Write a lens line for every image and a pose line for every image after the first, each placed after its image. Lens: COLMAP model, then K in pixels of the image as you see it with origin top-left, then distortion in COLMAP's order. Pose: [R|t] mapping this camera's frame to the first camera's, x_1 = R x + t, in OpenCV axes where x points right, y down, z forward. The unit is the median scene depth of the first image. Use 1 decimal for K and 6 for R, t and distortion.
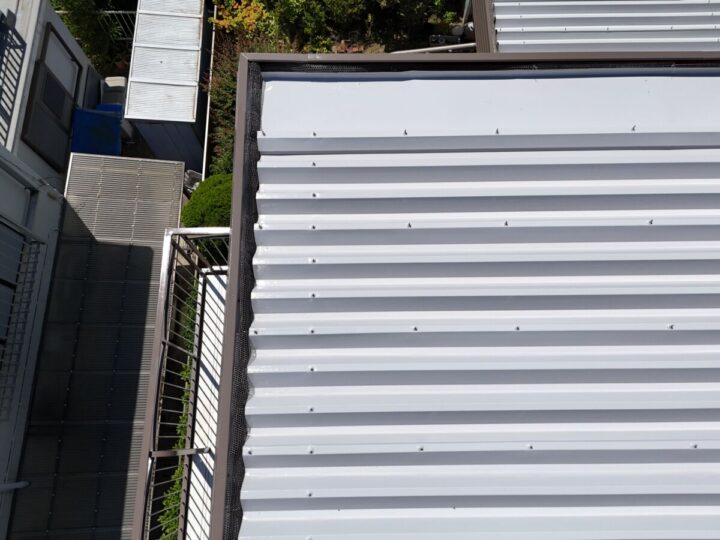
lens RADIAL K [[529.2, 0, 360.0], [0, 529.2, 270.0], [0, 0, 1]] dist [0.007827, 0.004951]
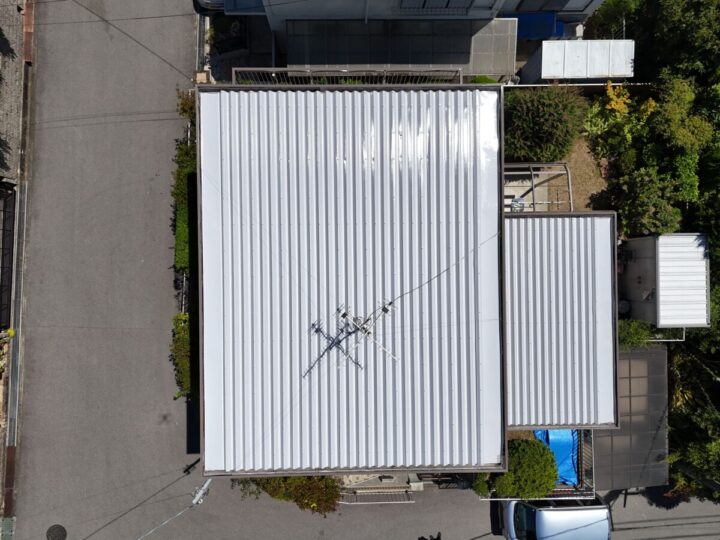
lens RADIAL K [[518.8, 0, 360.0], [0, 518.8, 270.0], [0, 0, 1]] dist [0.005786, 0.000529]
pose [[-0.000857, 0.999913, -0.013140, 0.443805], [-0.959884, 0.002862, 0.280381, -0.198620], [0.280394, 0.012853, 0.959799, -1.062671]]
